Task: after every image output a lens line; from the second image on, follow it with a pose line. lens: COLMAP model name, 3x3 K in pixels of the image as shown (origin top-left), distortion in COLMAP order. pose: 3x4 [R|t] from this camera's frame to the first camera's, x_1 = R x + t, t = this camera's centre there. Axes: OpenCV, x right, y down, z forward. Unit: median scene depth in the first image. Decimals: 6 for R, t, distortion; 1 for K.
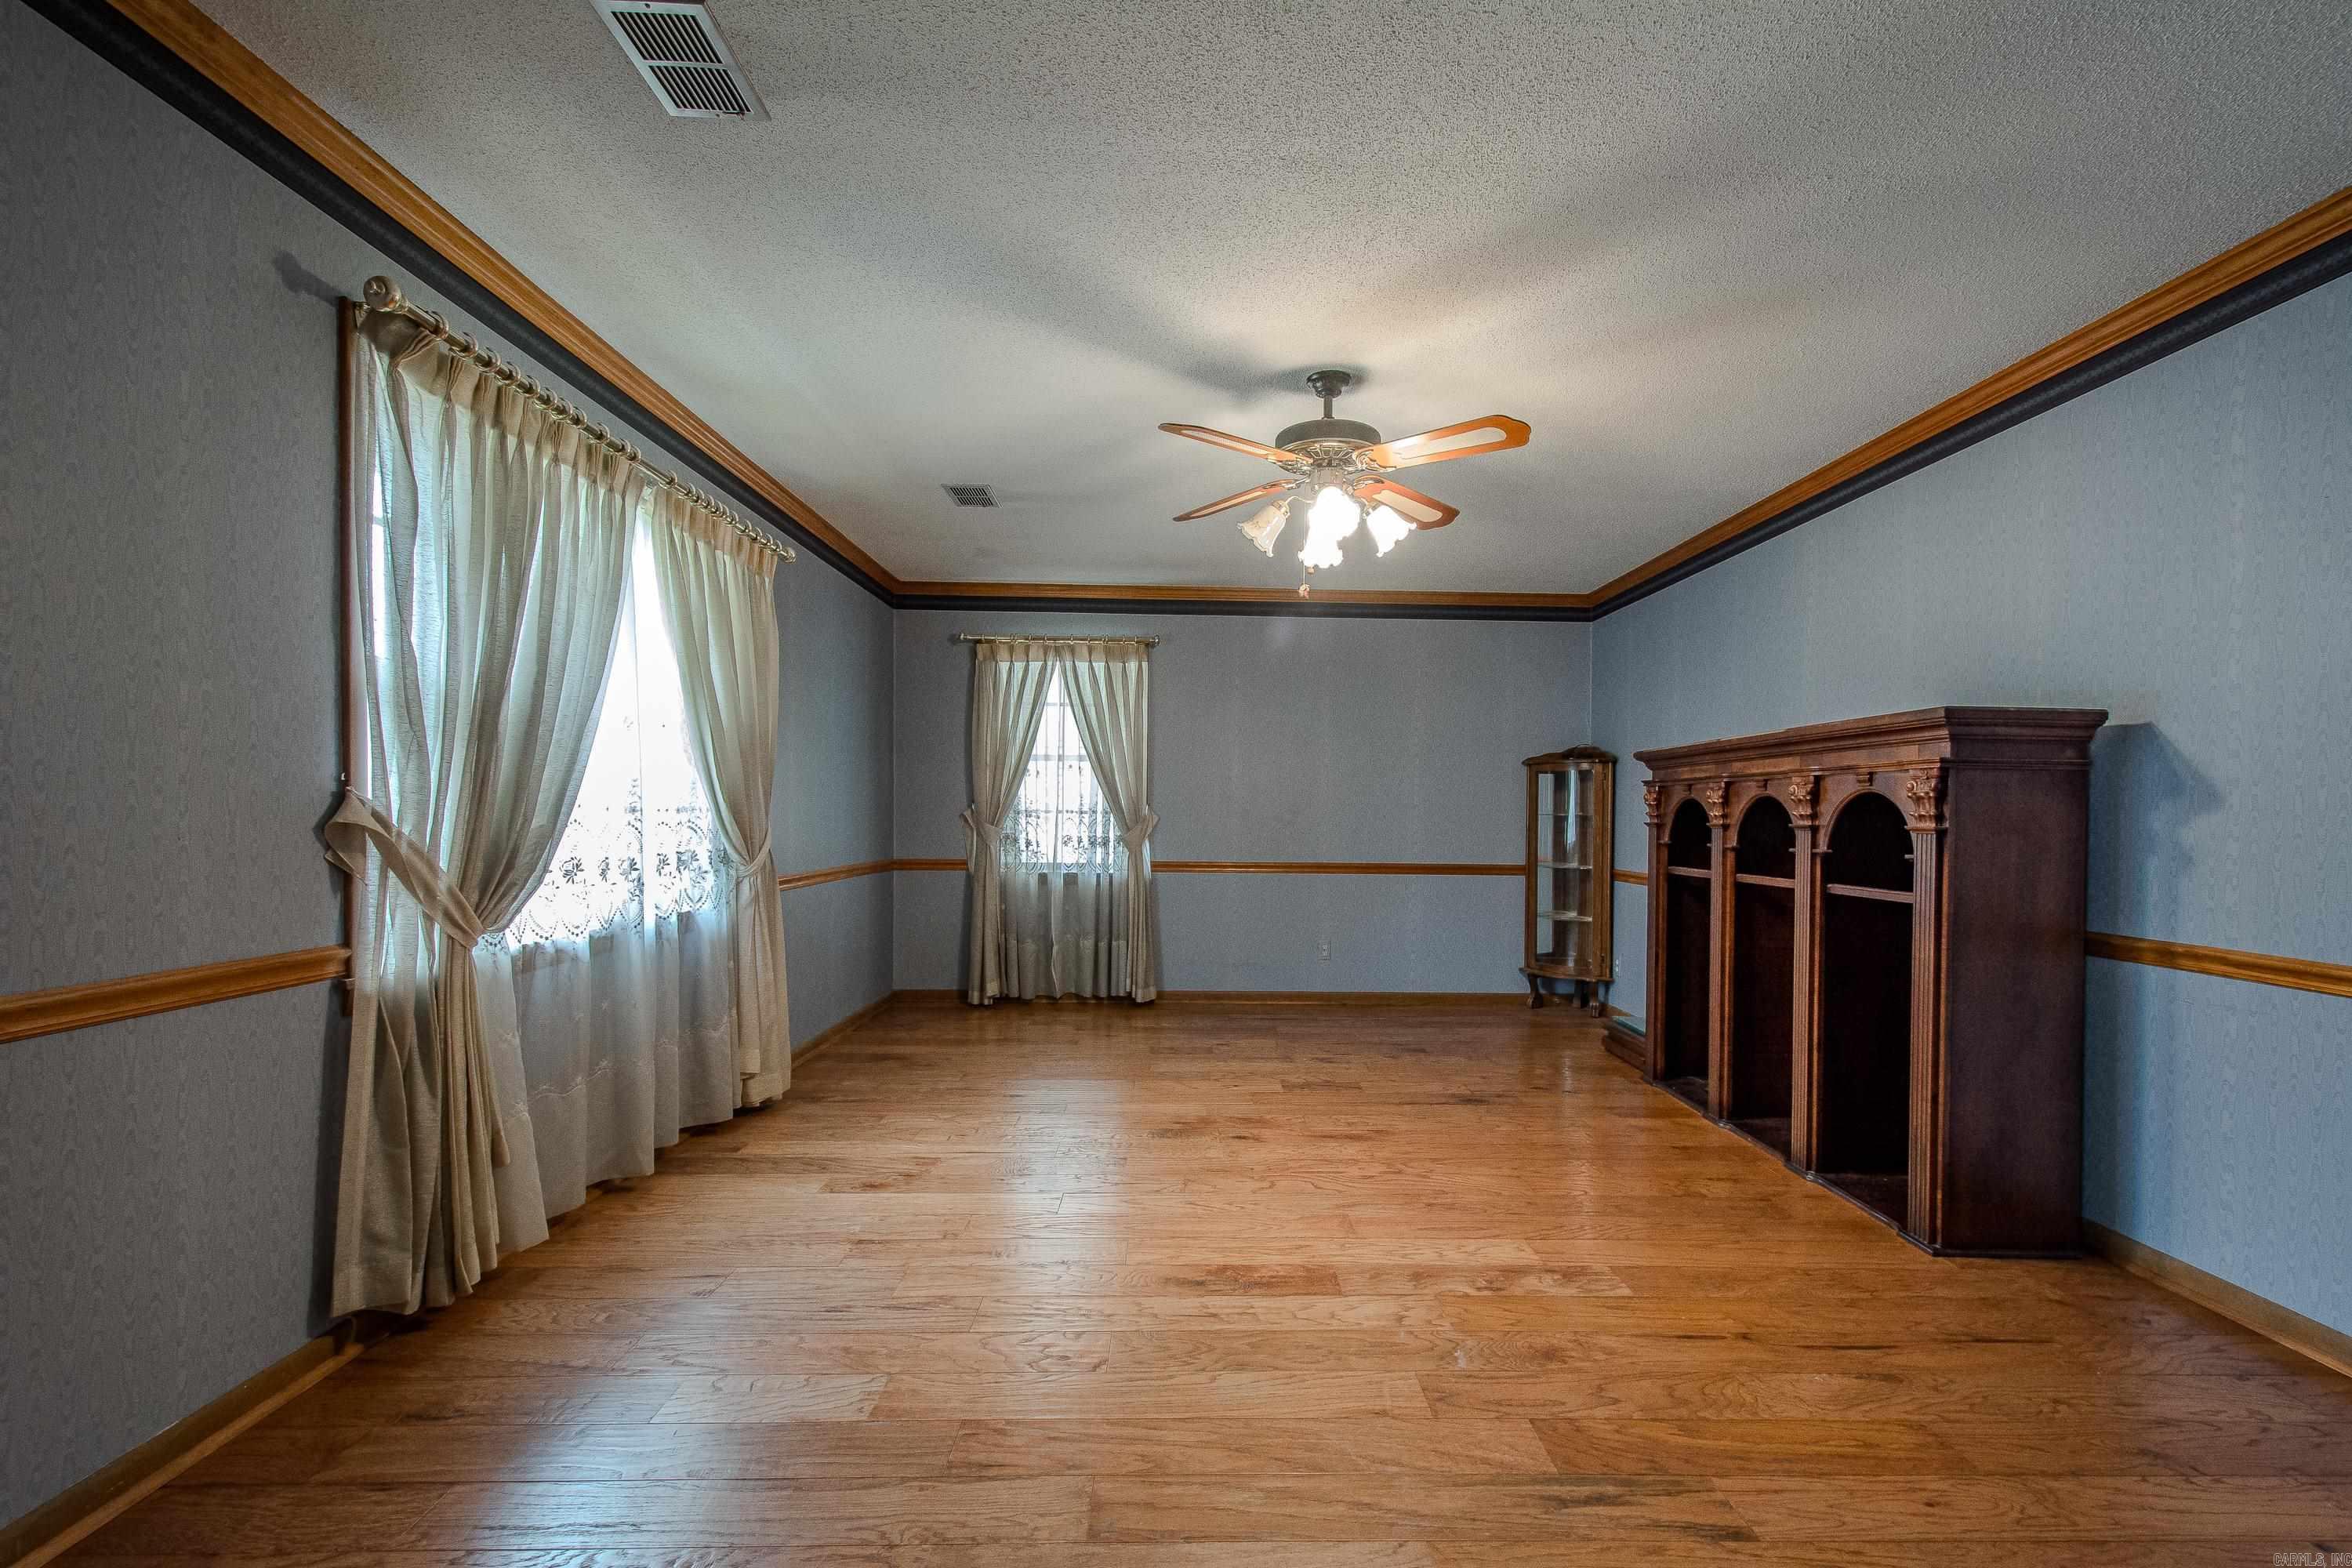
lens RADIAL K [[1030.1, 0, 1206.5], [0, 1030.1, 815.1], [0, 0, 1]] dist [0.009704, -0.000333]
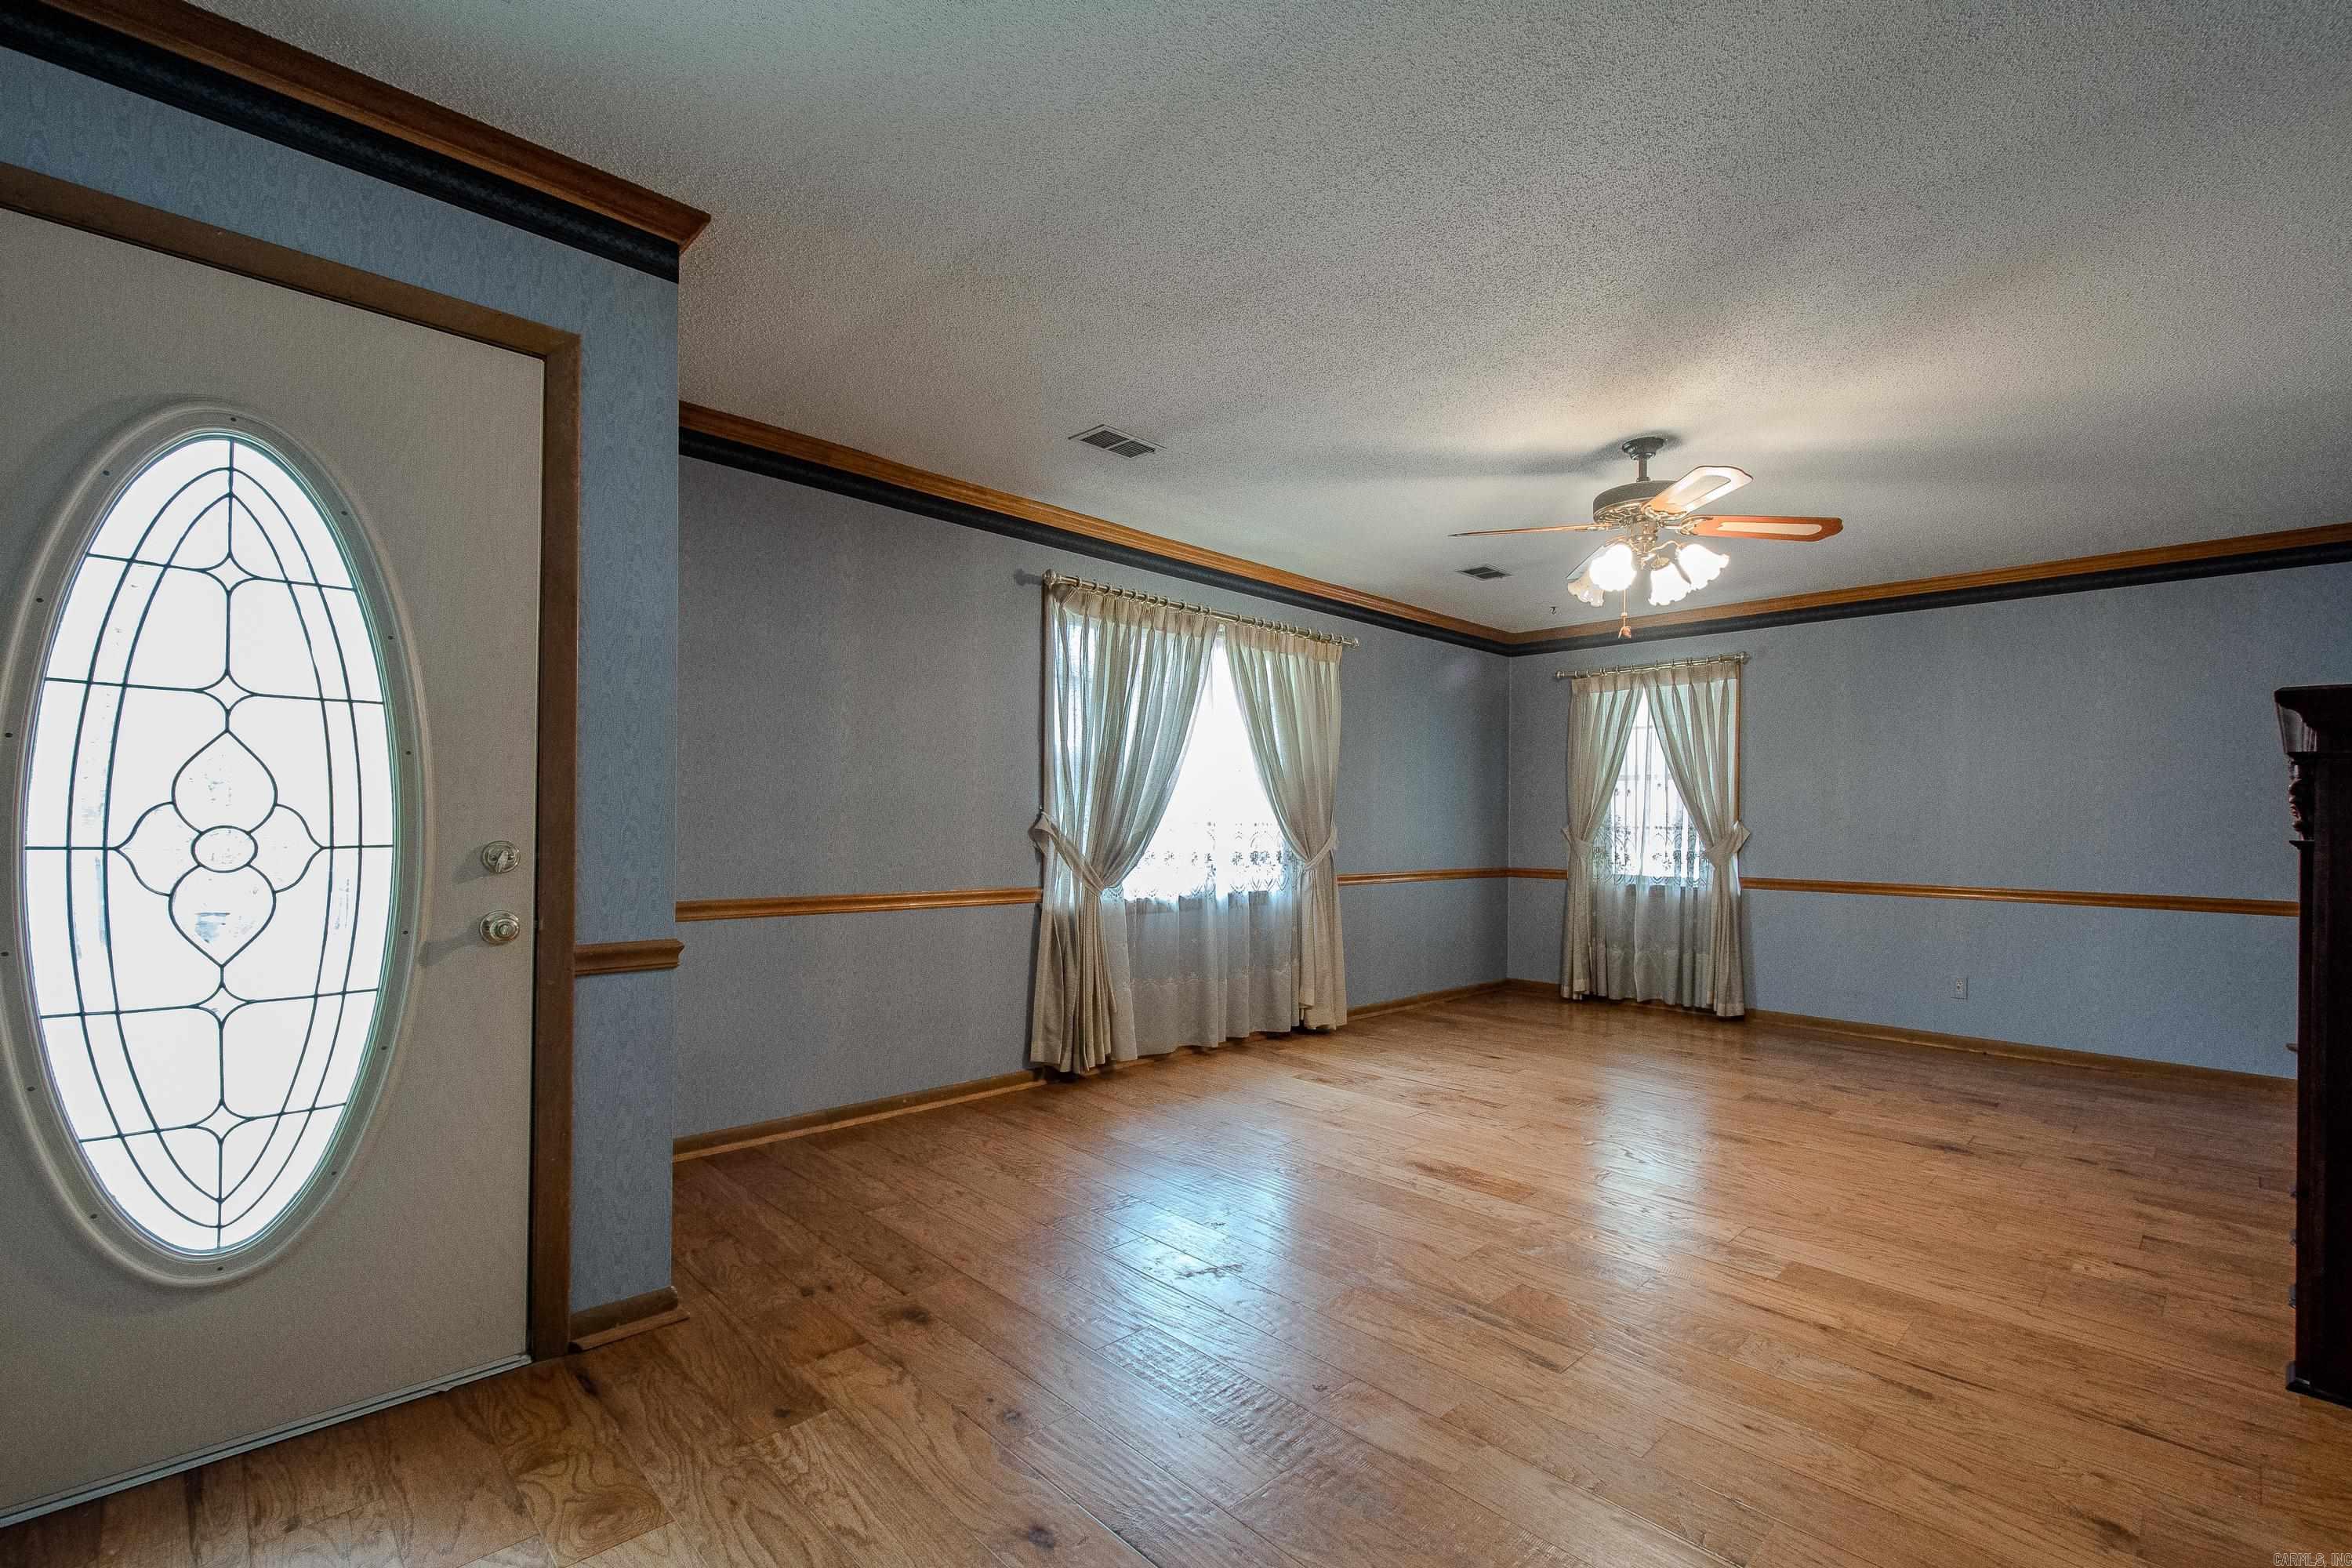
lens RADIAL K [[1030.1, 0, 1206.5], [0, 1030.1, 815.1], [0, 0, 1]] dist [0.009704, -0.000333]
pose [[0.684648, -0.007469, -0.728836, 0.595785], [-0.006126, 0.999853, -0.016002, 0.006409], [0.728848, 0.015420, 0.684501, -0.119823]]
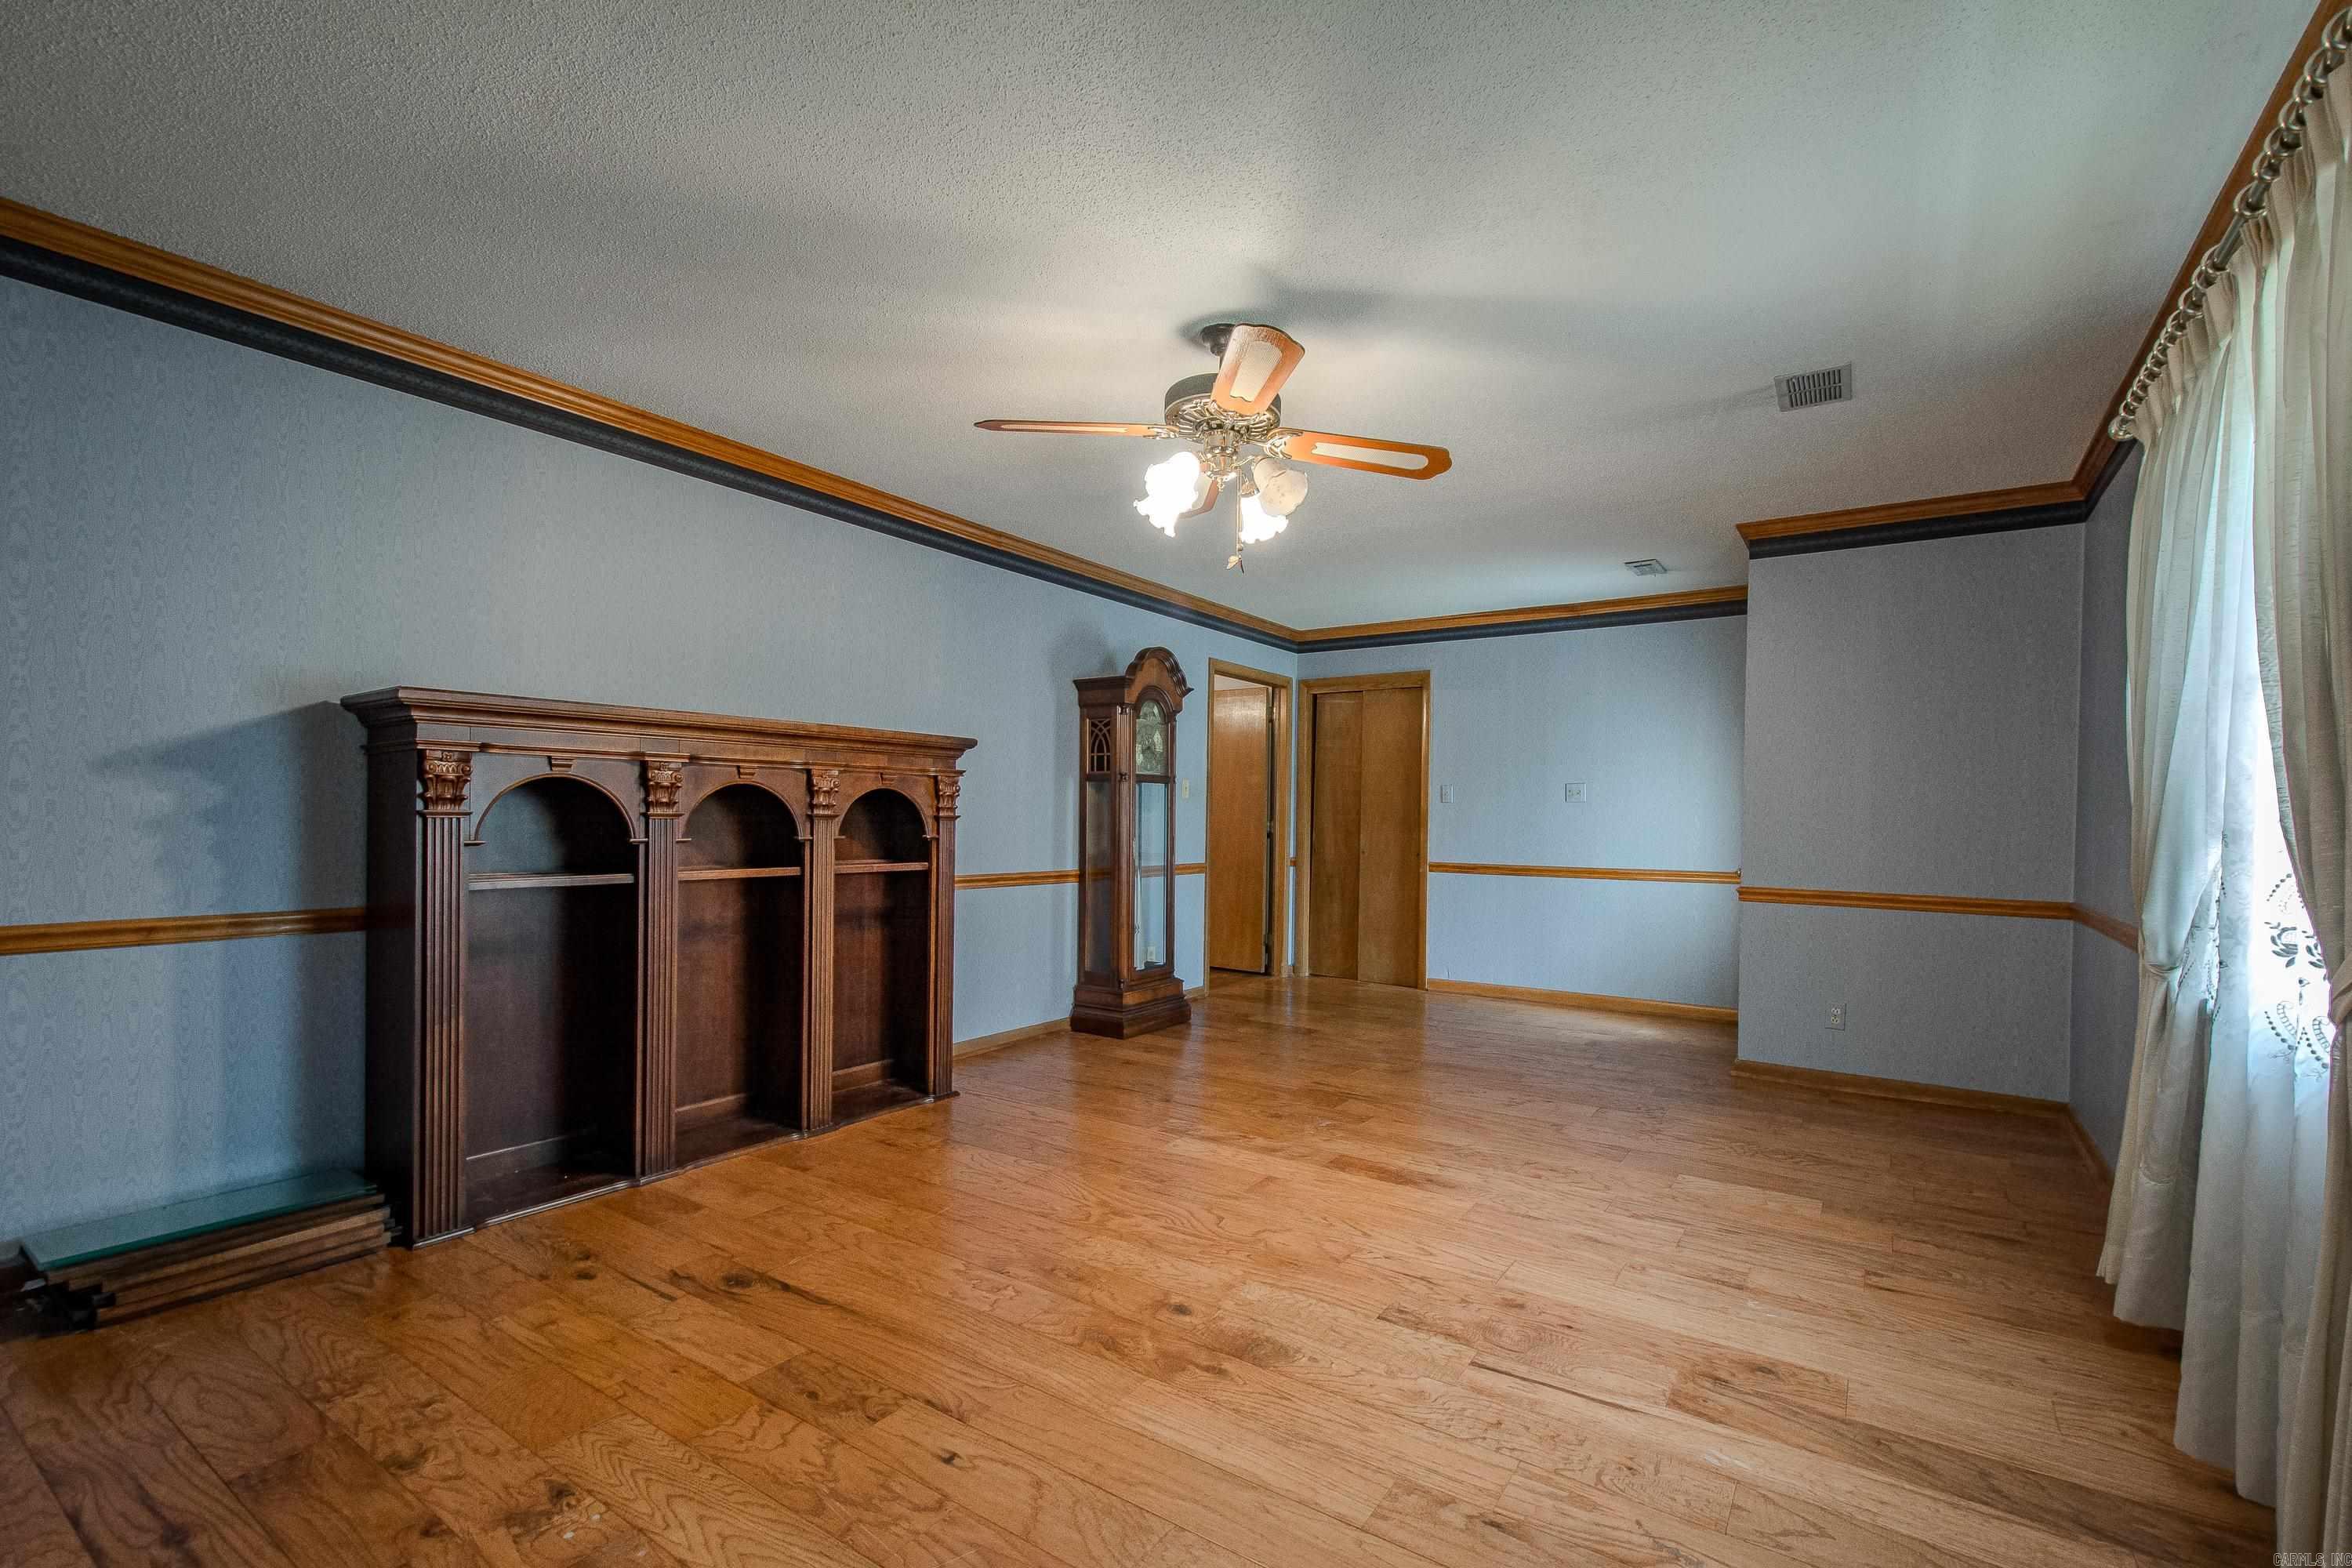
lens RADIAL K [[1030.1, 0, 1206.5], [0, 1030.1, 815.1], [0, 0, 1]] dist [0.009704, -0.000333]
pose [[-0.820329, -0.023013, 0.571428, -0.383026], [-0.022022, 0.999720, 0.008647, -0.008419], [-0.571467, -0.005490, -0.820607, 1.686126]]
